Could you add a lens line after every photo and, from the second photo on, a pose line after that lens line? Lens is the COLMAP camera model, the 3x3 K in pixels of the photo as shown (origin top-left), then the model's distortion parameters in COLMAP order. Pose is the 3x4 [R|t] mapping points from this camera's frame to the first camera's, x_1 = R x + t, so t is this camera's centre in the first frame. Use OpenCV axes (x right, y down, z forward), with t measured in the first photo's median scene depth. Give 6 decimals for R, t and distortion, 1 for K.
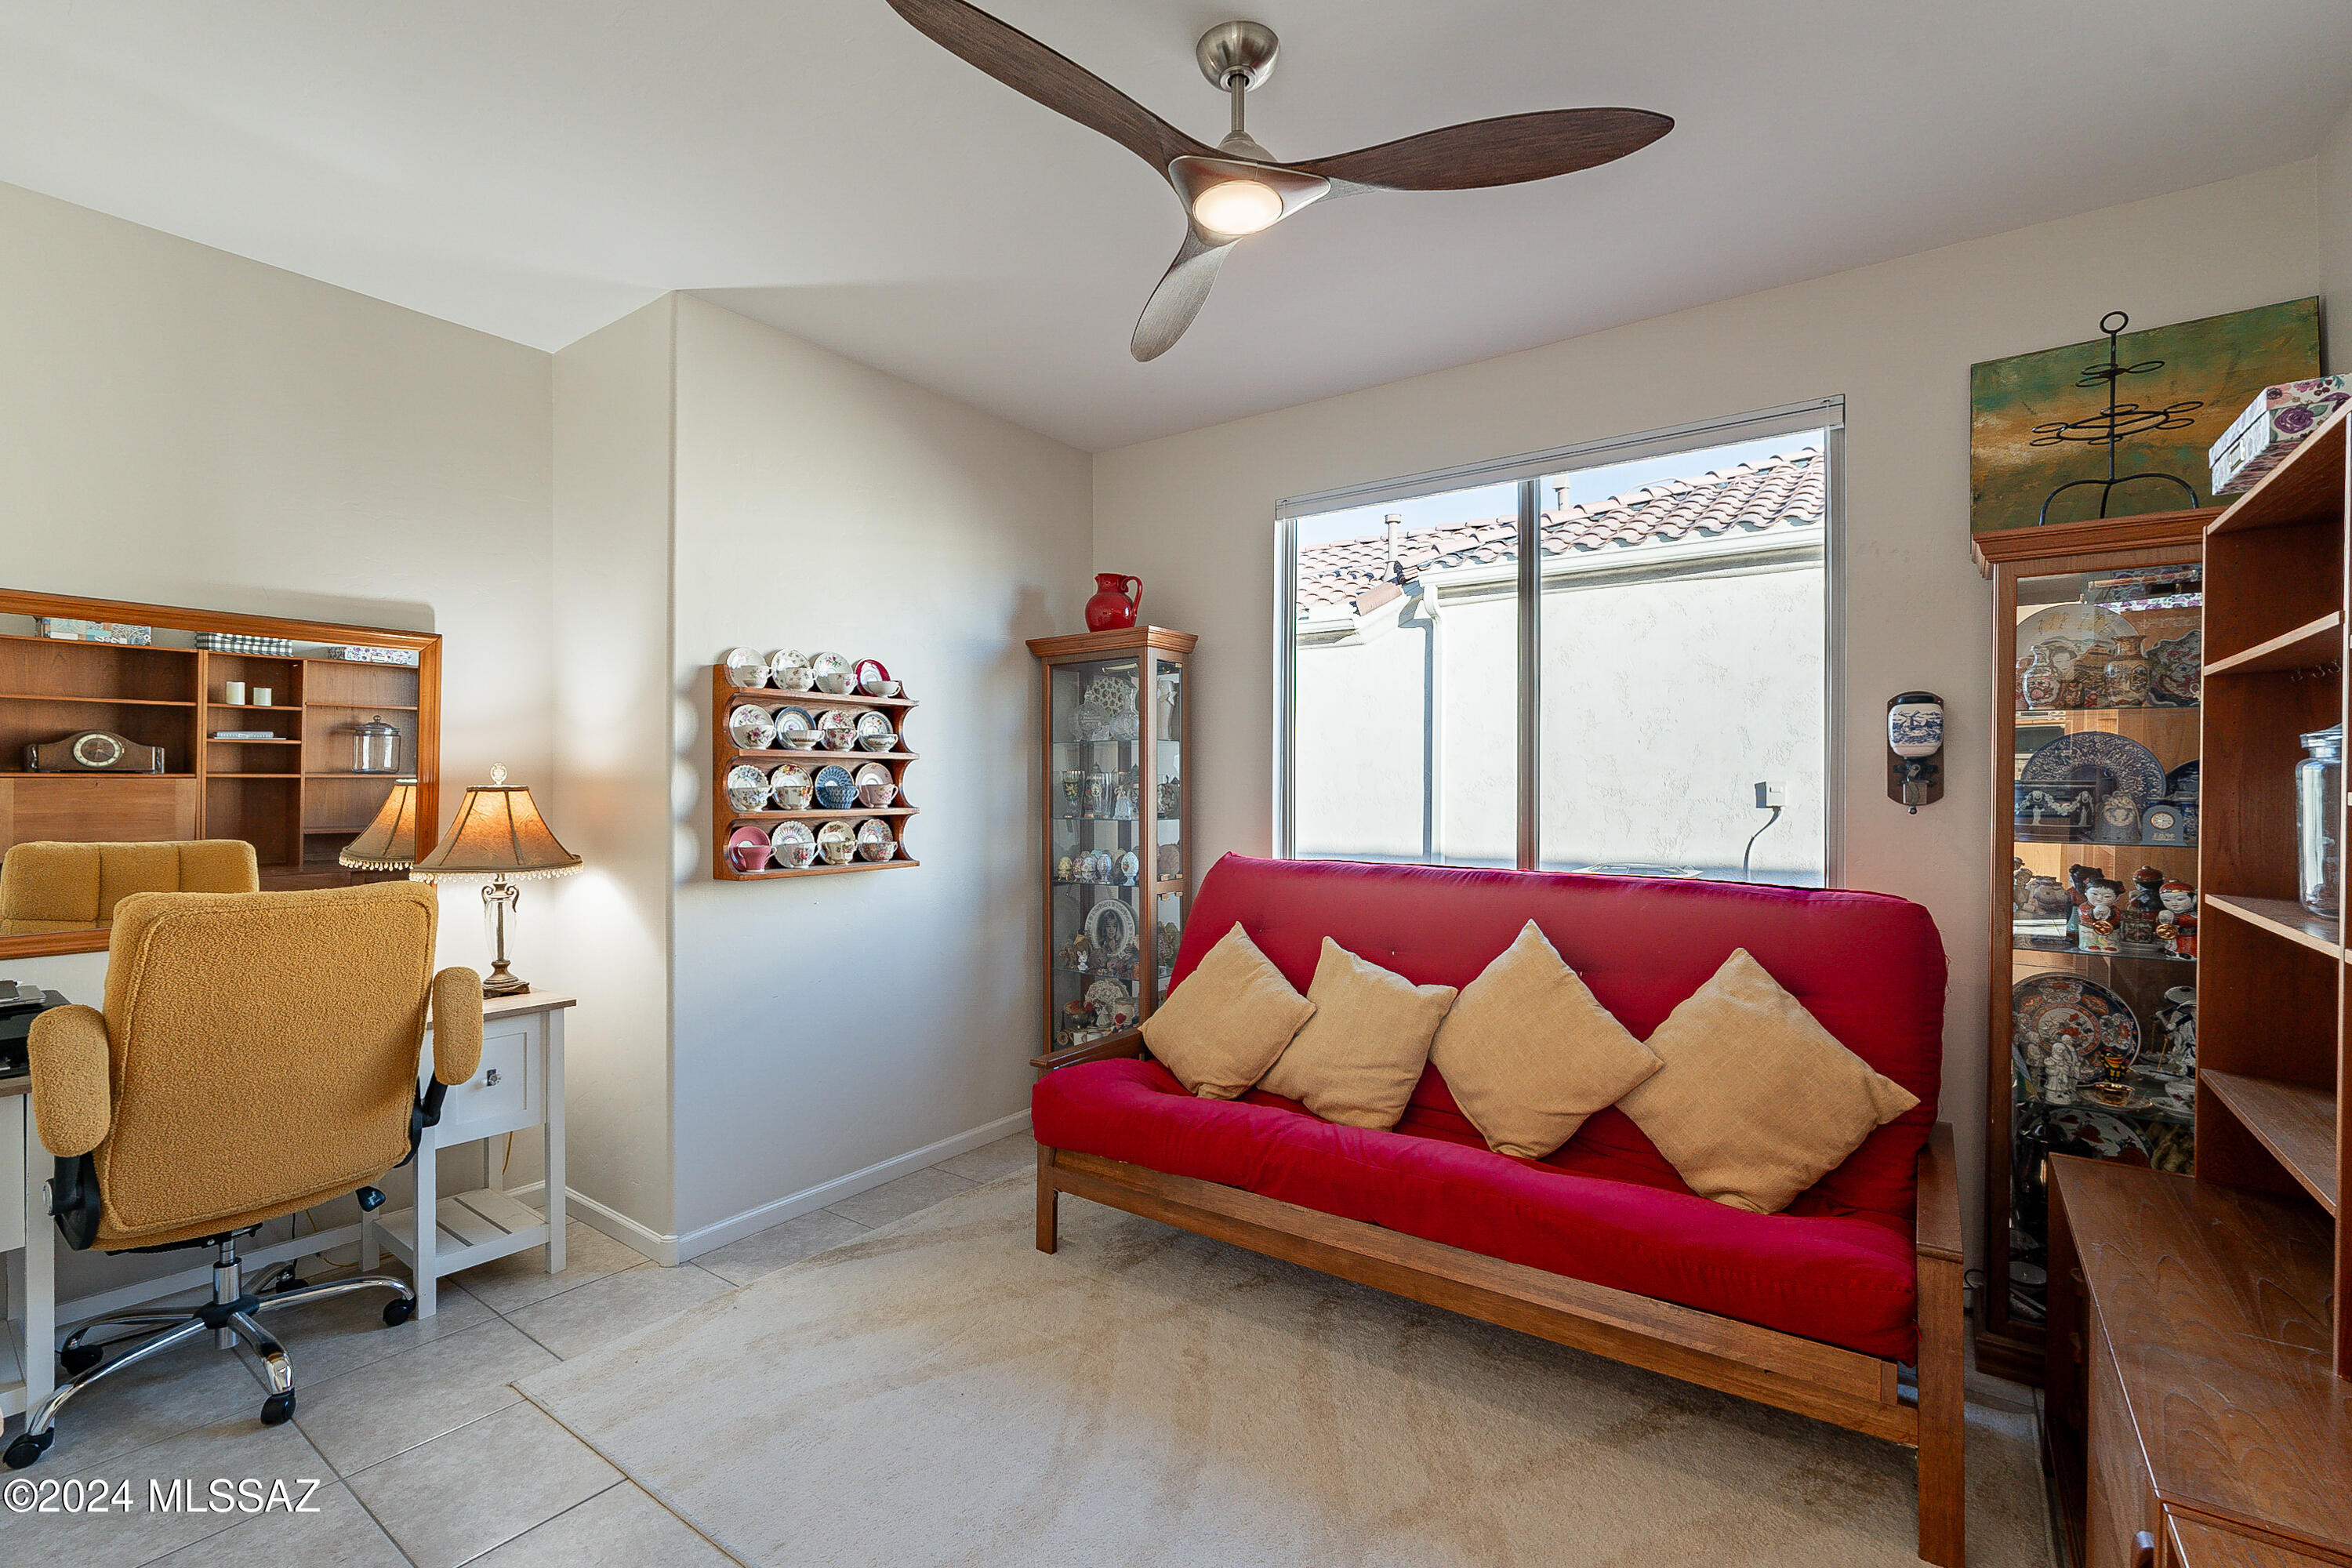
lens RADIAL K [[1046.8, 0, 1176.0], [0, 1046.8, 784.0], [0, 0, 1]] dist [-0.002633, -0.000609]
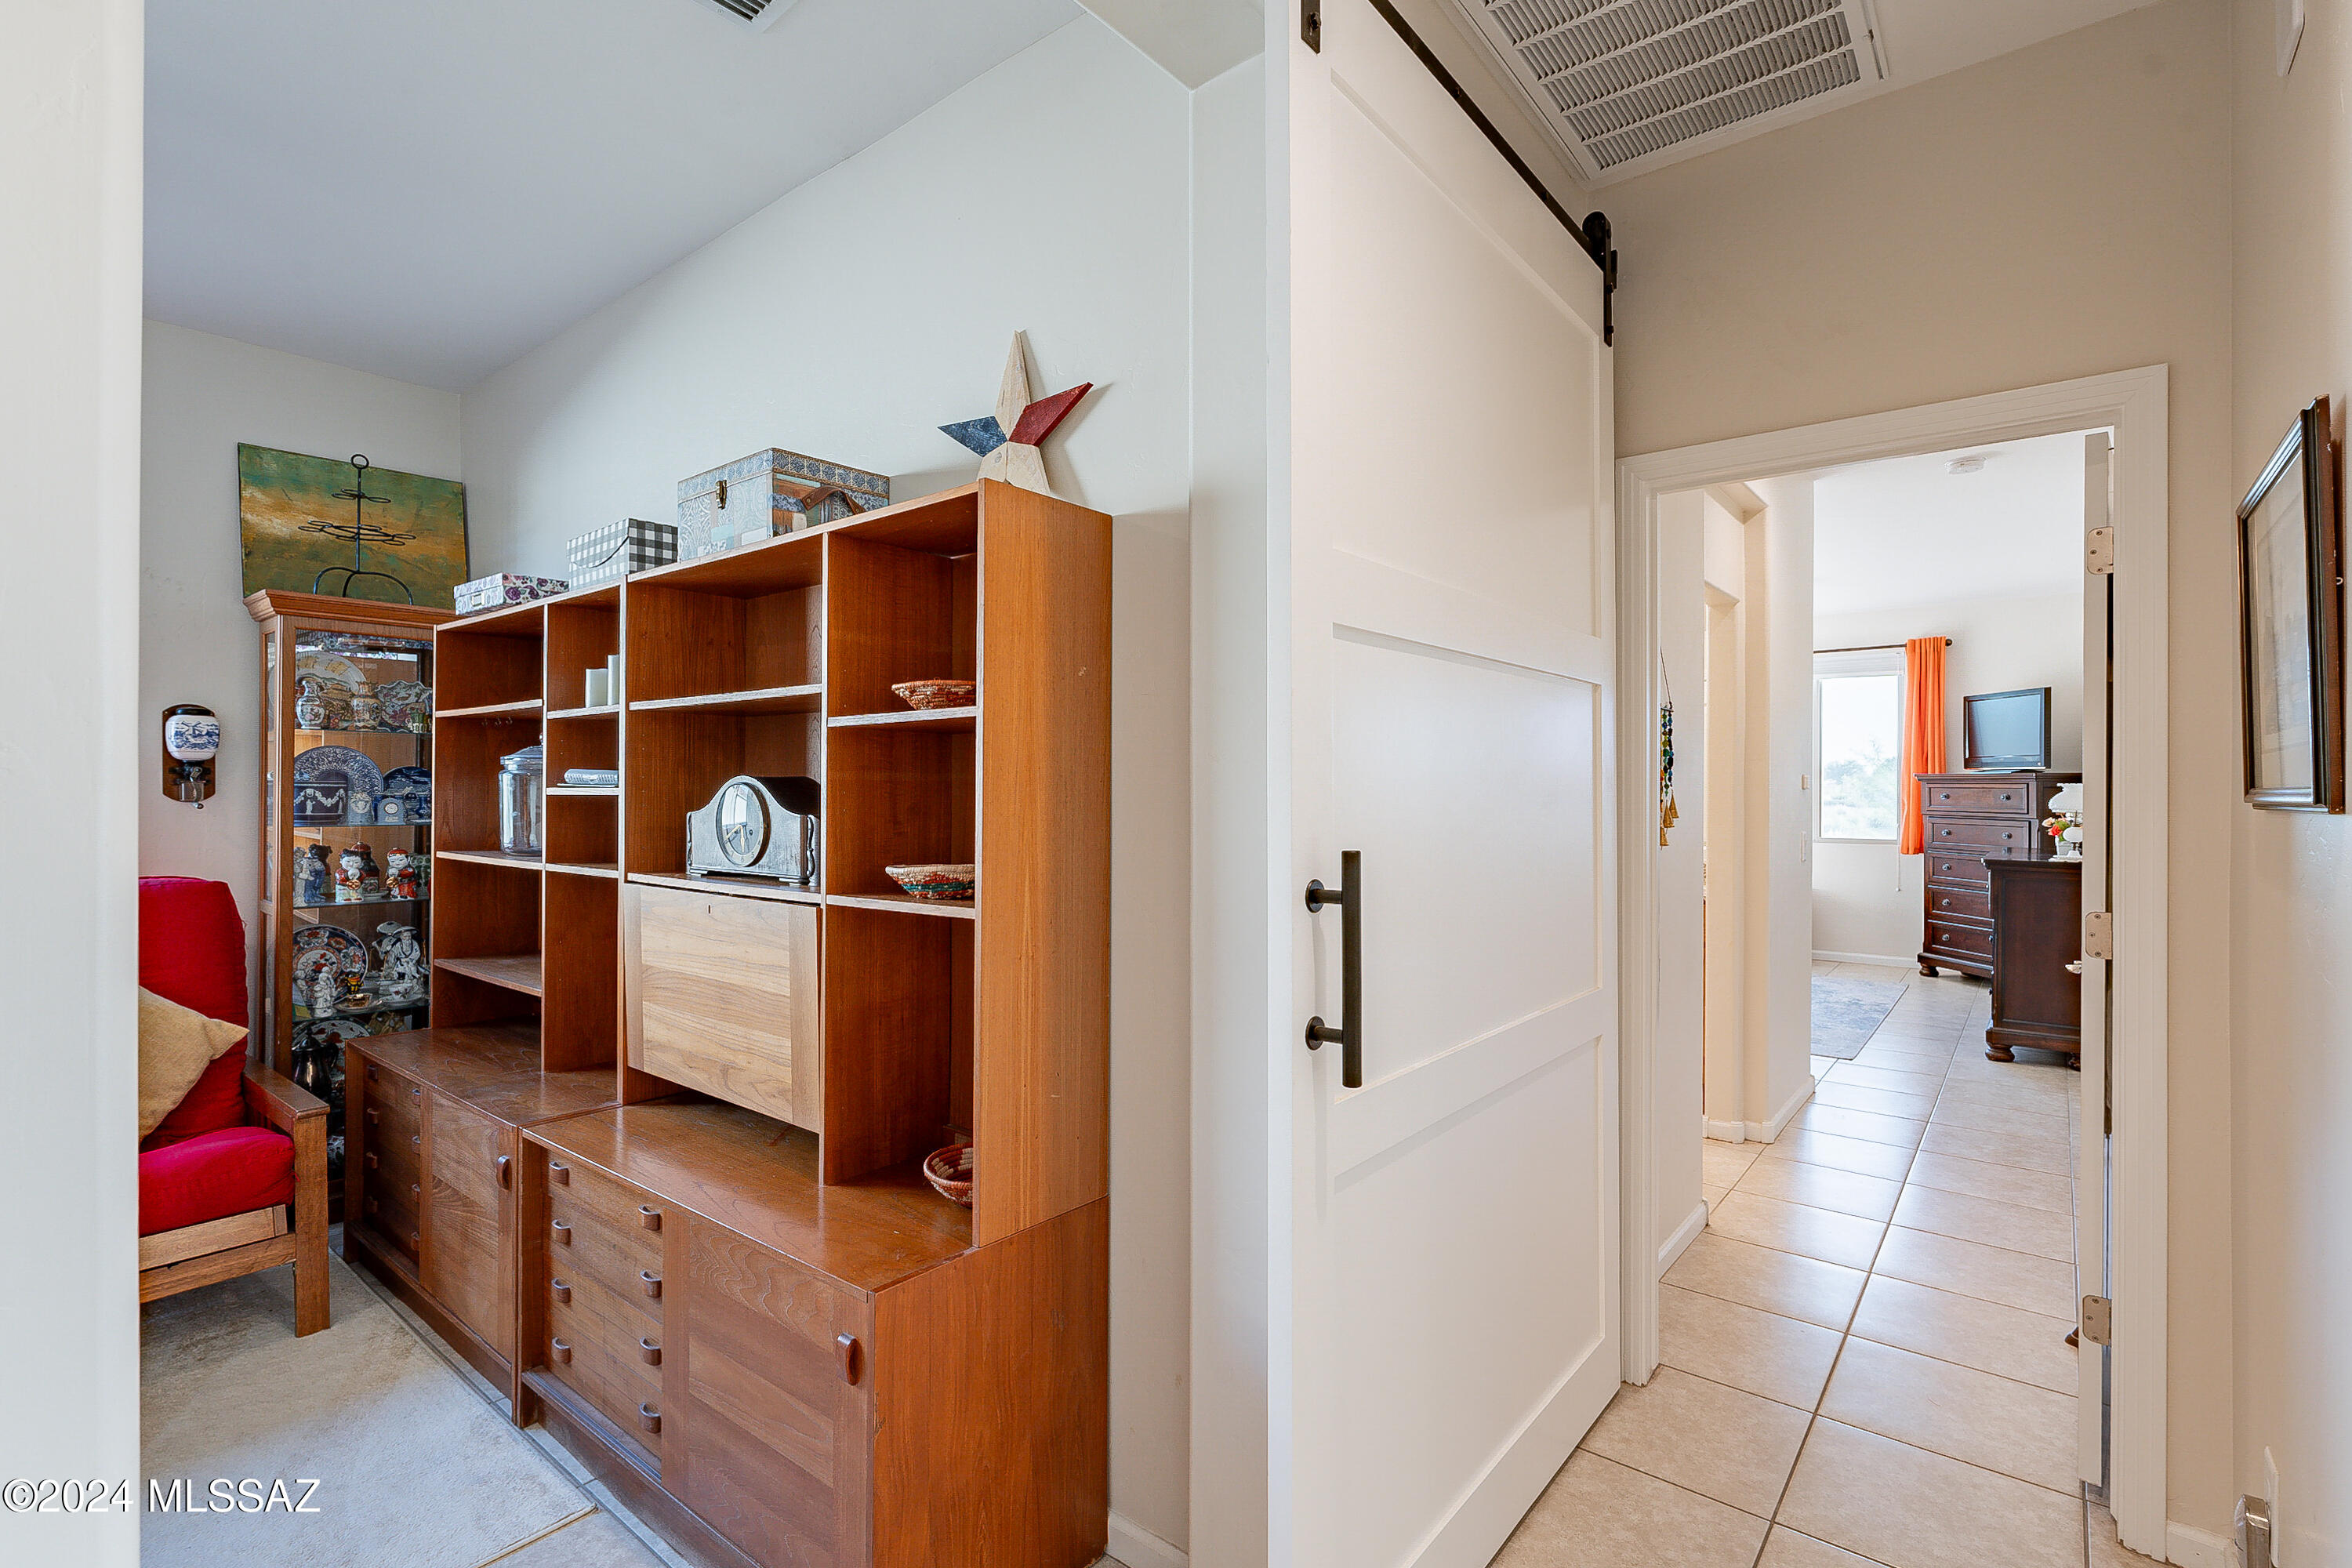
lens RADIAL K [[1102.7, 0, 1169.0], [0, 1102.7, 791.2], [0, 0, 1]] dist [-0.000114, -0.000814]
pose [[0.060345, -0.004981, 0.998165, -0.532111], [-0.001160, 0.999987, 0.005060, 0.001049], [-0.998177, -0.001463, 0.060339, -0.195122]]
